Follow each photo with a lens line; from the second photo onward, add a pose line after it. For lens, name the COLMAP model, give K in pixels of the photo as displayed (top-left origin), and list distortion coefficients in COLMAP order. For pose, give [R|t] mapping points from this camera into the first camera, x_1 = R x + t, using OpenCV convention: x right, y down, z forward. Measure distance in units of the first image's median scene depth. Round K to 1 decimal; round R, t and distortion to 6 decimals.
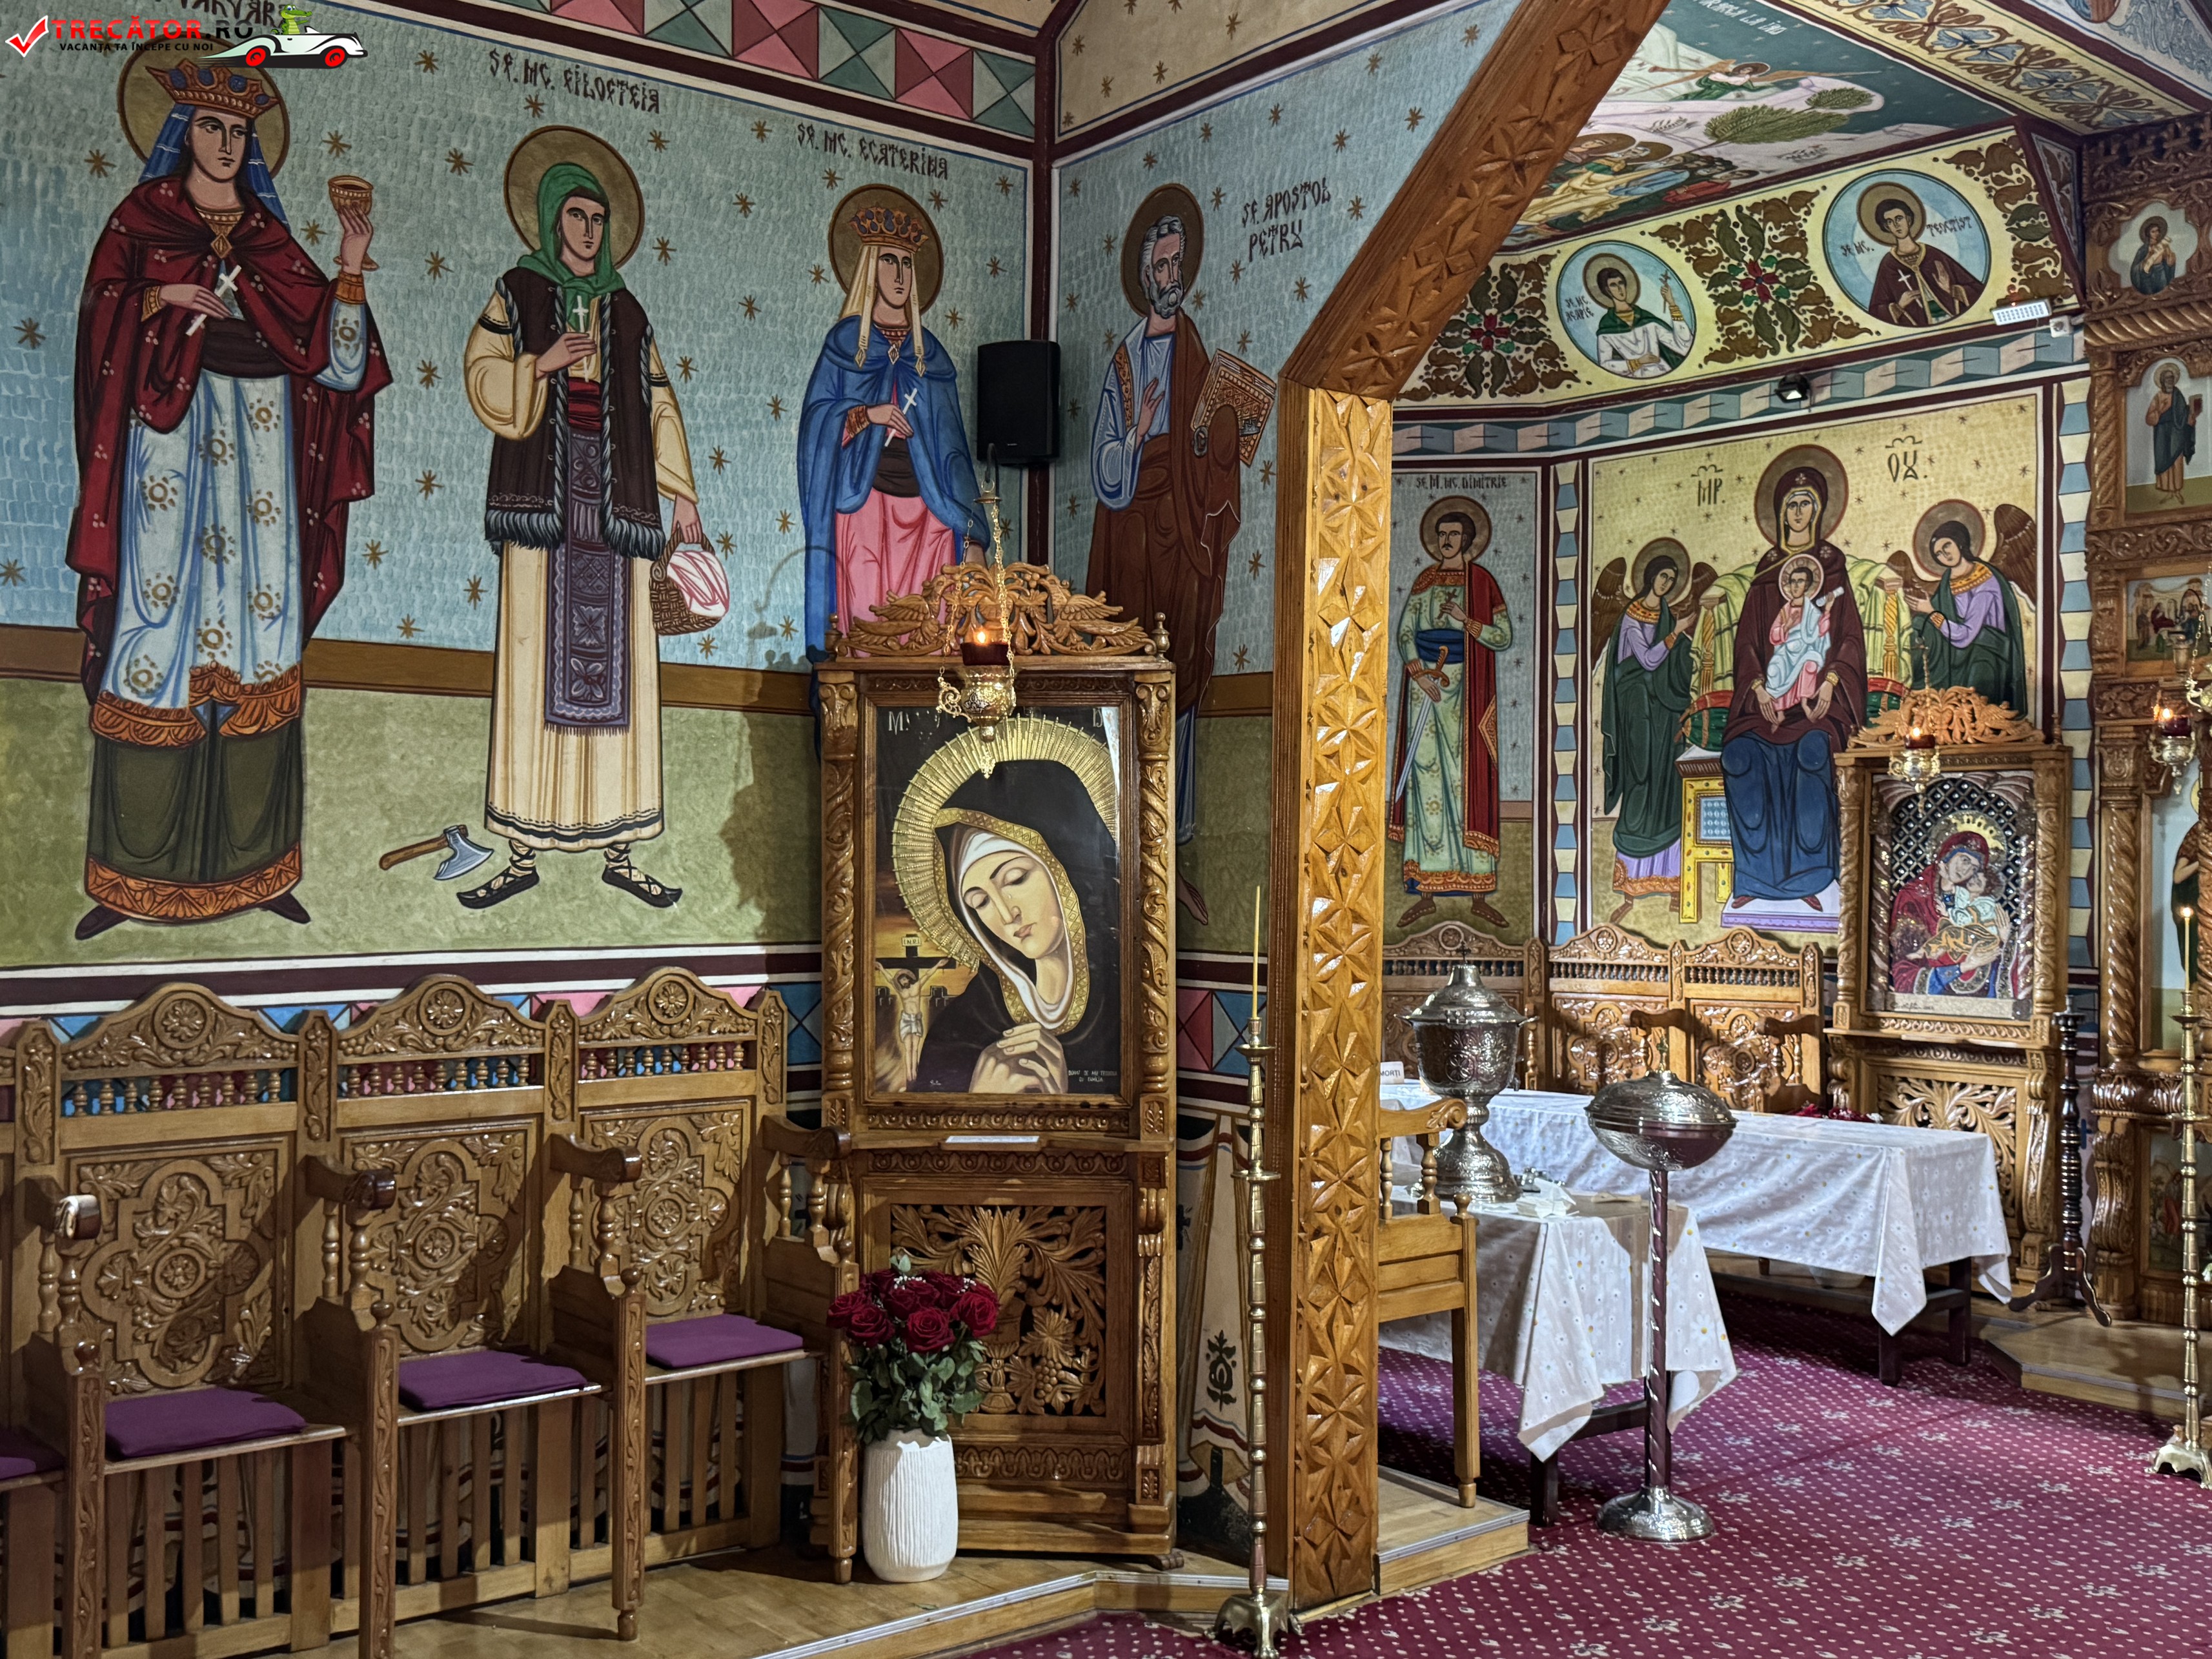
lens RADIAL K [[2197.7, 0, 1100.2], [0, 2197.7, 835.1], [0, 0, 1]] dist [0.181384, -0.427621]
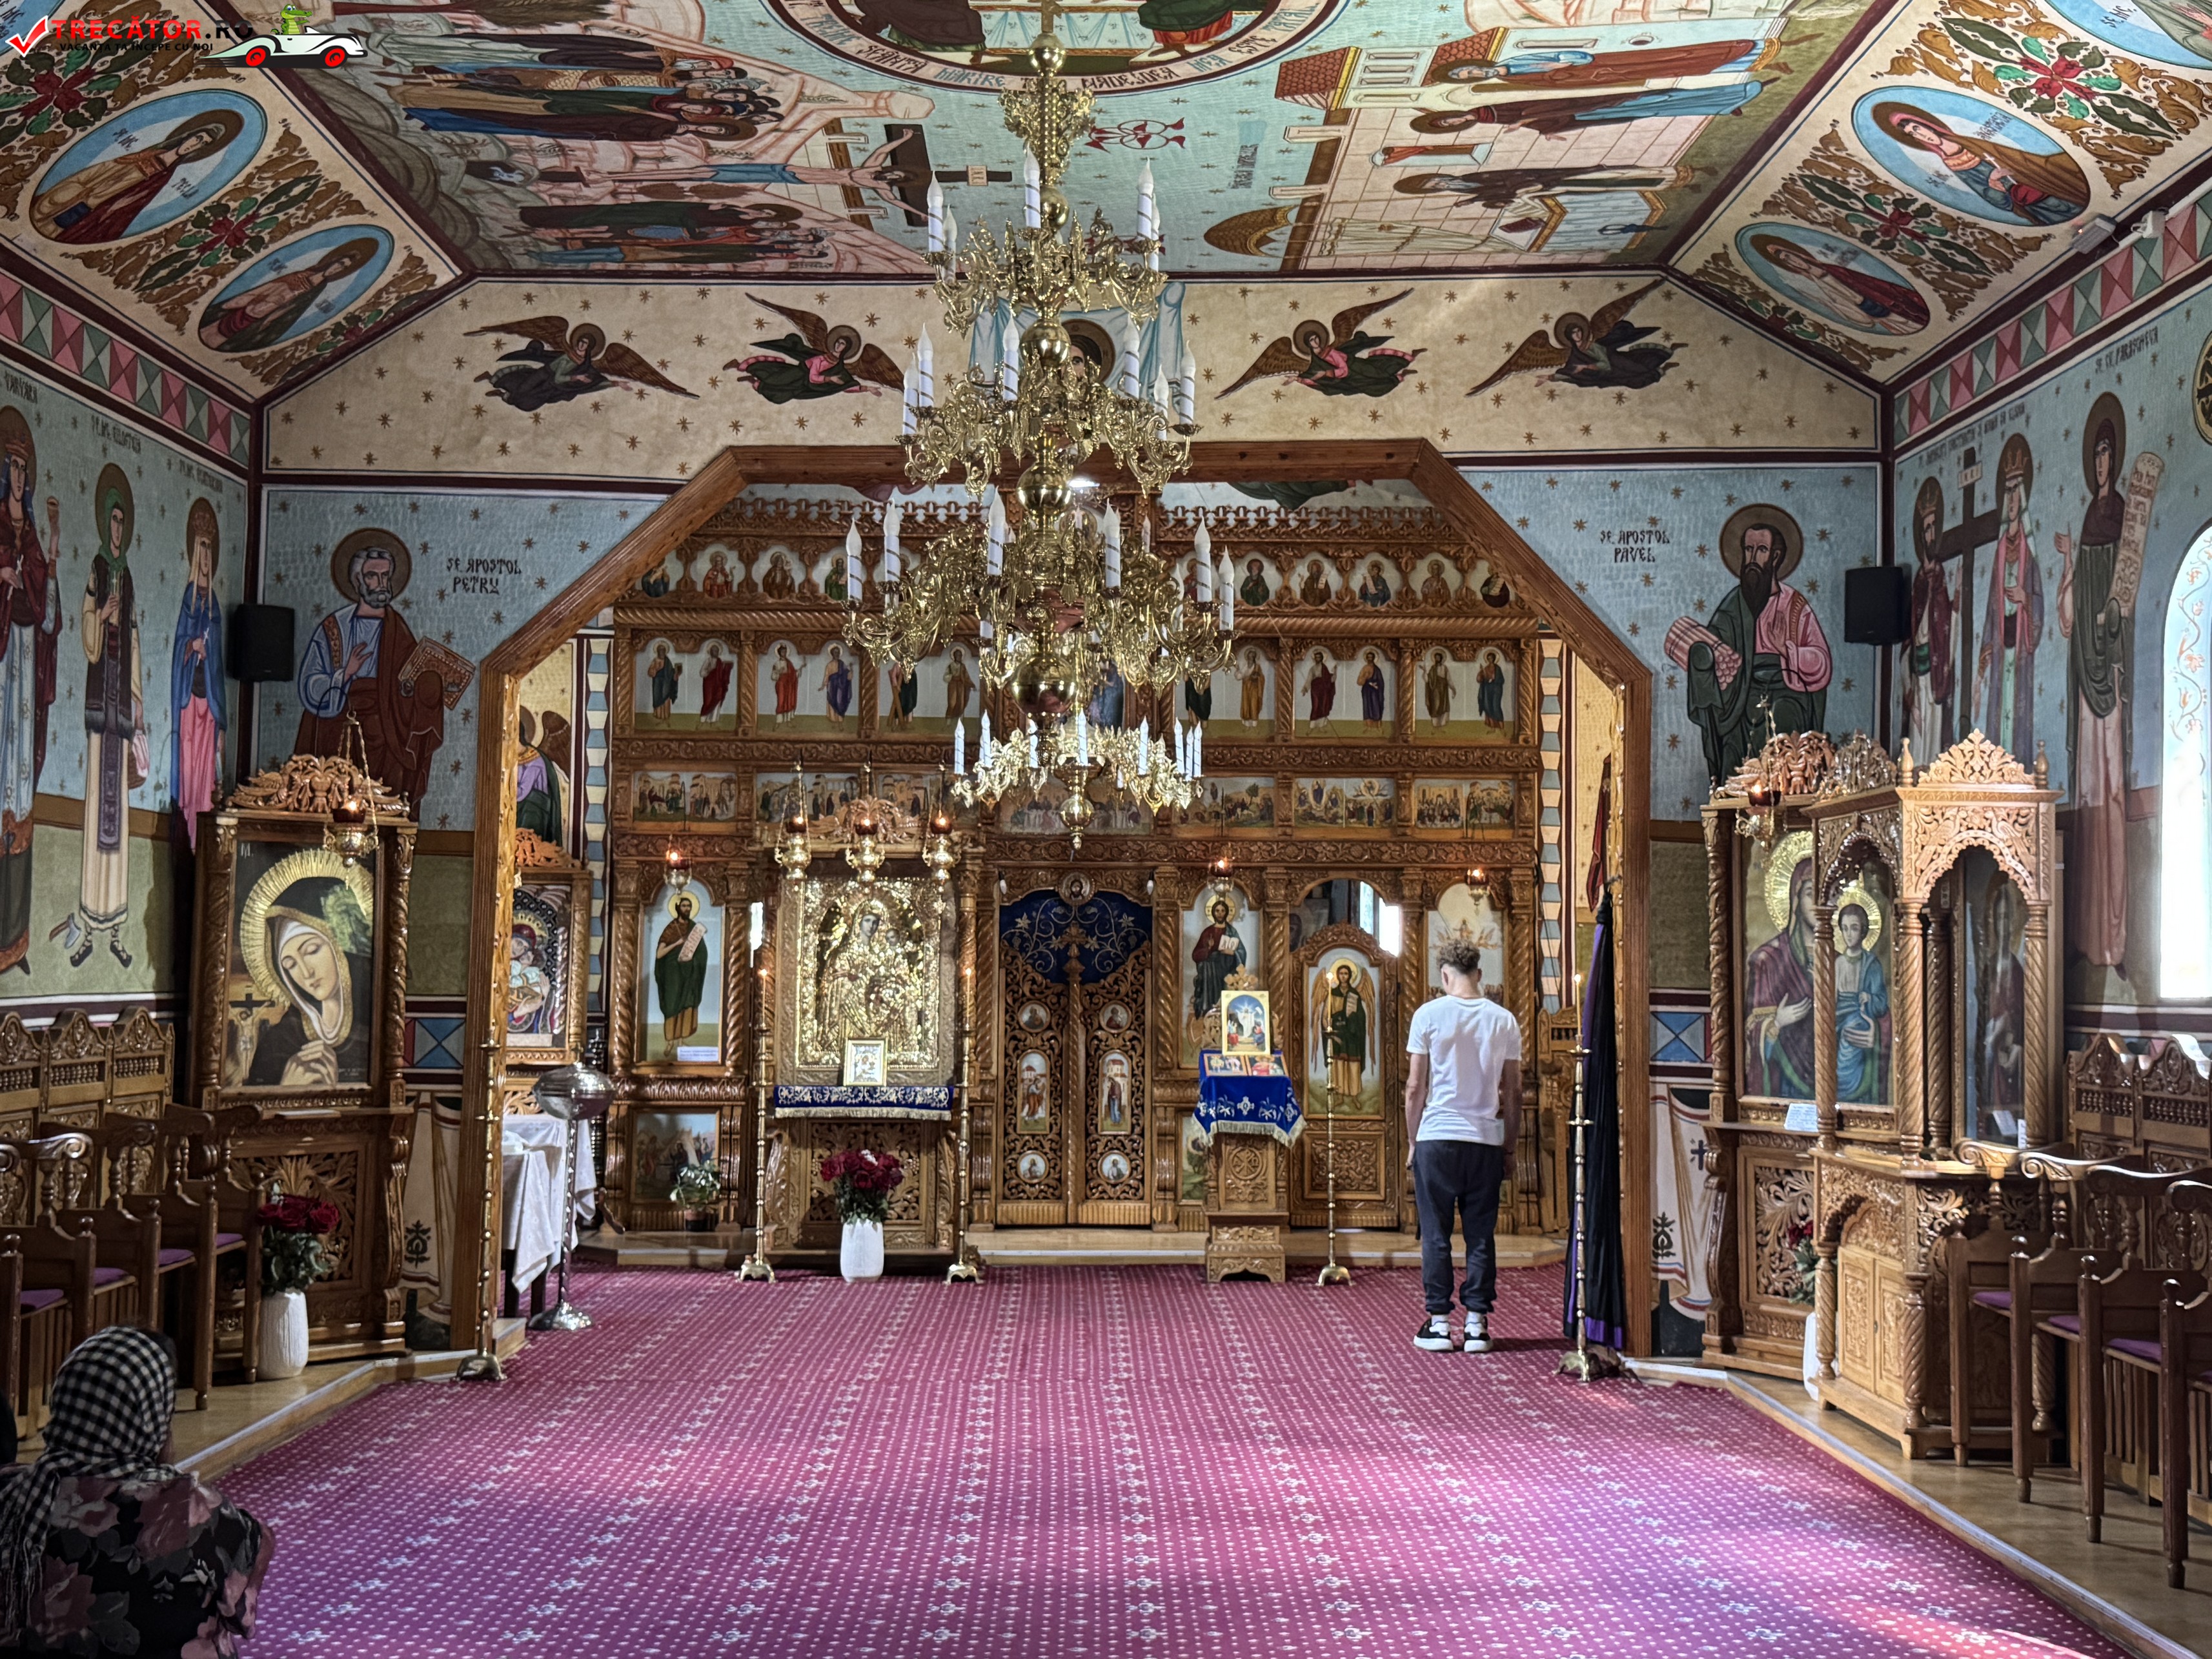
lens RADIAL K [[2433.5, 0, 1111.7], [0, 2433.5, 824.1], [0, 0, 1]] dist [0.203882, -0.443556]
pose [[0.632165, 0.048215, 0.773332, -1.069388], [-0.019581, 0.998737, -0.046261, -0.000164], [-0.774586, 0.014102, 0.632311, -0.595433]]
